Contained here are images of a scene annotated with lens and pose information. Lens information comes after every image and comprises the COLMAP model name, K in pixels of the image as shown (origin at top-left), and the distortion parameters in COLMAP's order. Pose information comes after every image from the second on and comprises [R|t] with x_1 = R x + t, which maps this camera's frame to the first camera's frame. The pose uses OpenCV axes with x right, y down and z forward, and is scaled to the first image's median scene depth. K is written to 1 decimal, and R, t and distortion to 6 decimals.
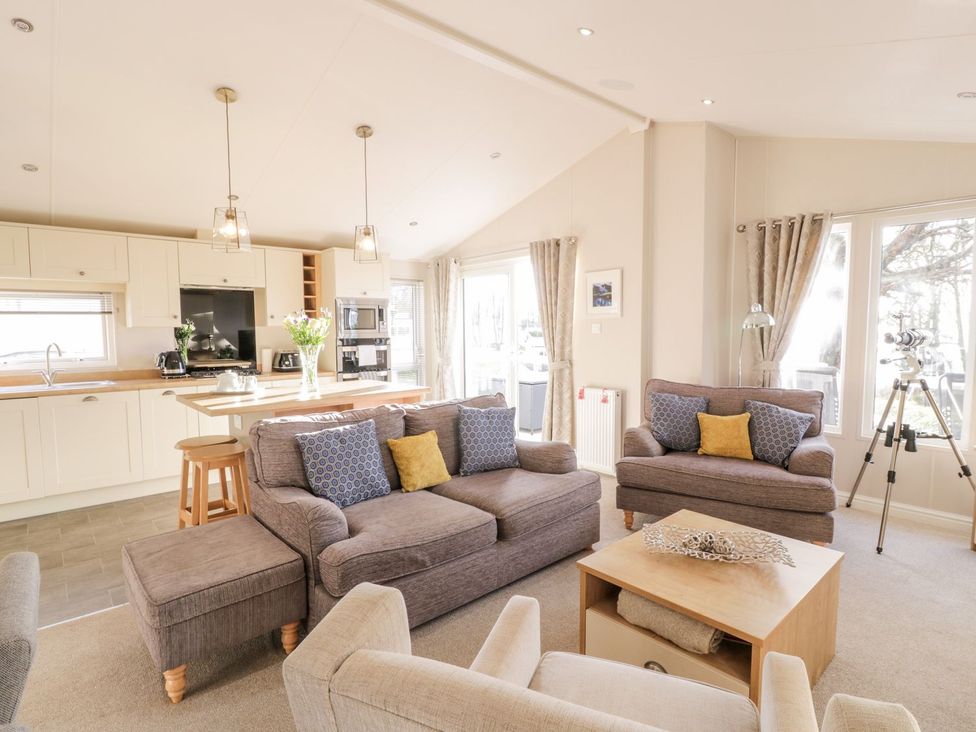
lens RADIAL K [[514.9, 0, 481.4], [0, 514.9, 366.4], [0, 0, 1]] dist [-0.006759, -0.006418]
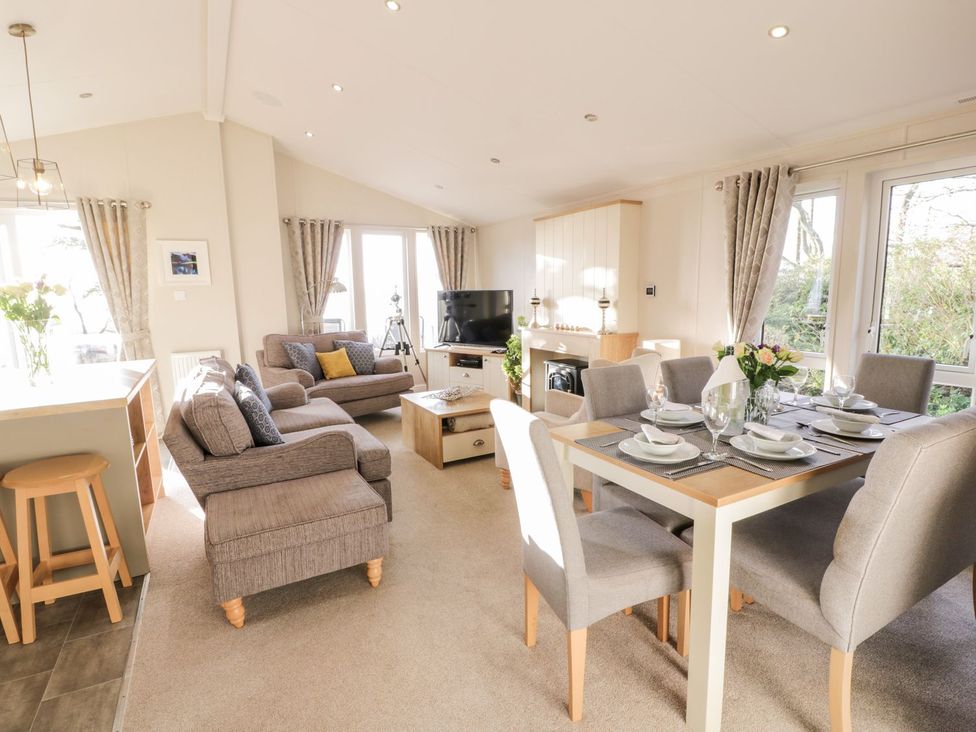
lens RADIAL K [[514.9, 0, 486.7], [0, 514.9, 371.9], [0, 0, 1]] dist [-0.006759, -0.006418]
pose [[0.221870, -0.149233, 0.963589, -0.684737], [0.083861, 0.987478, 0.133624, -0.007070], [-0.971463, 0.051160, 0.231606, 0.159661]]
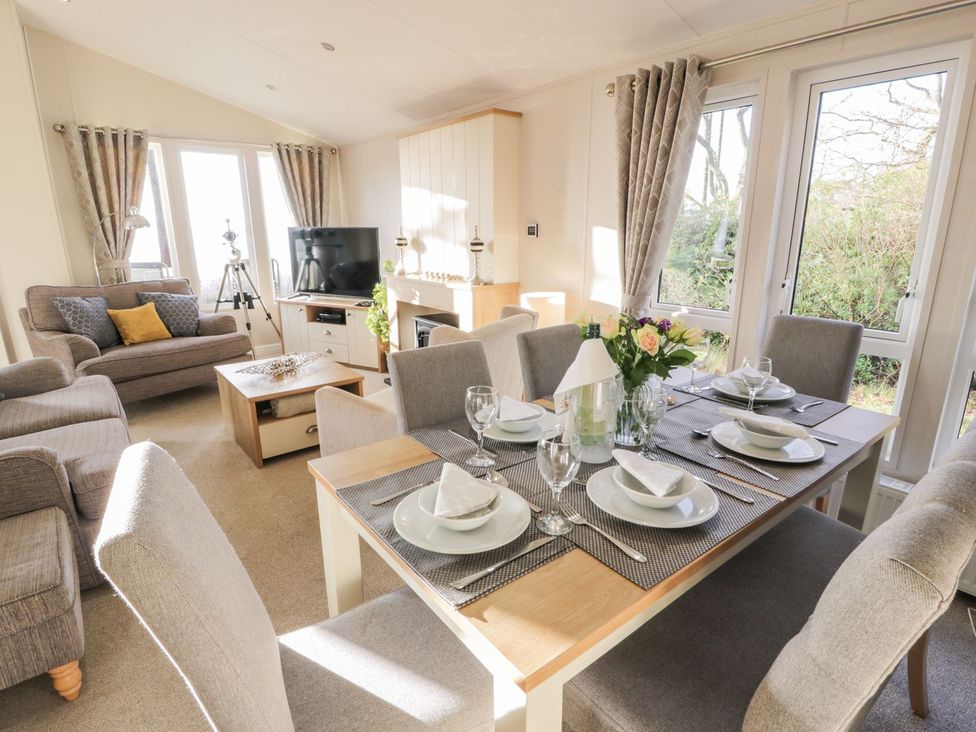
lens RADIAL K [[514.9, 0, 490.7], [0, 514.9, 372.6], [0, 0, 1]] dist [-0.006759, -0.006418]
pose [[0.064132, -0.263959, 0.962400, -0.473672], [0.074496, 0.962960, 0.259148, -0.001588], [-0.995157, 0.055075, 0.081420, 0.088781]]
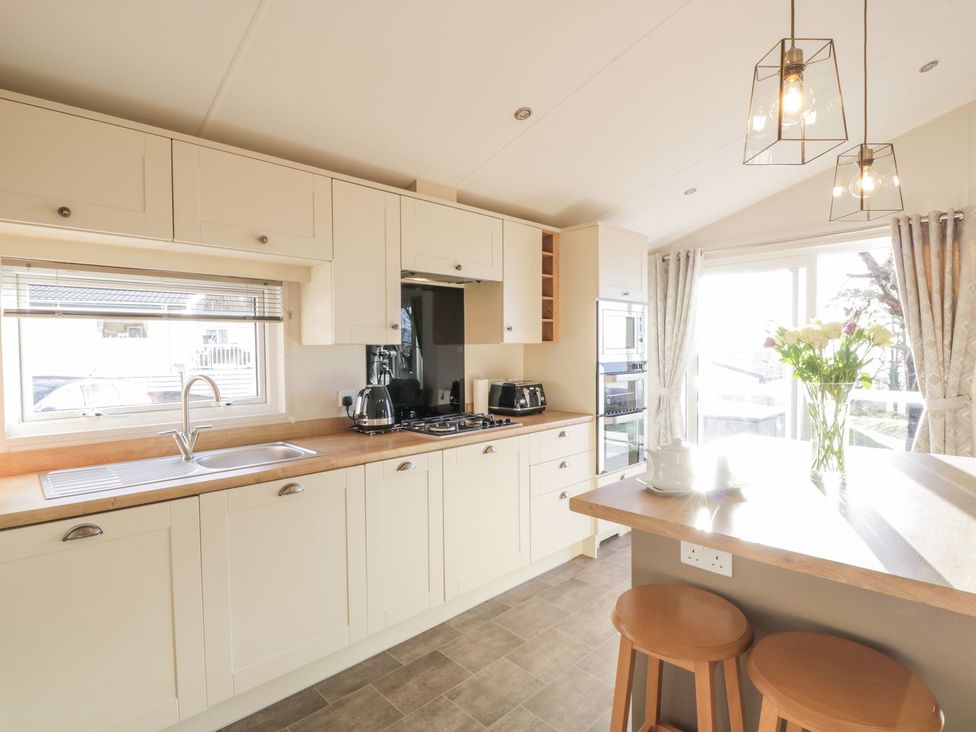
lens RADIAL K [[514.9, 0, 490.3], [0, 514.9, 367.6], [0, 0, 1]] dist [-0.006759, -0.006418]
pose [[0.997922, -0.005146, 0.064231, -0.515002], [0.007607, 0.999244, -0.038134, -0.028103], [-0.063986, 0.038543, 0.997206, 0.417925]]
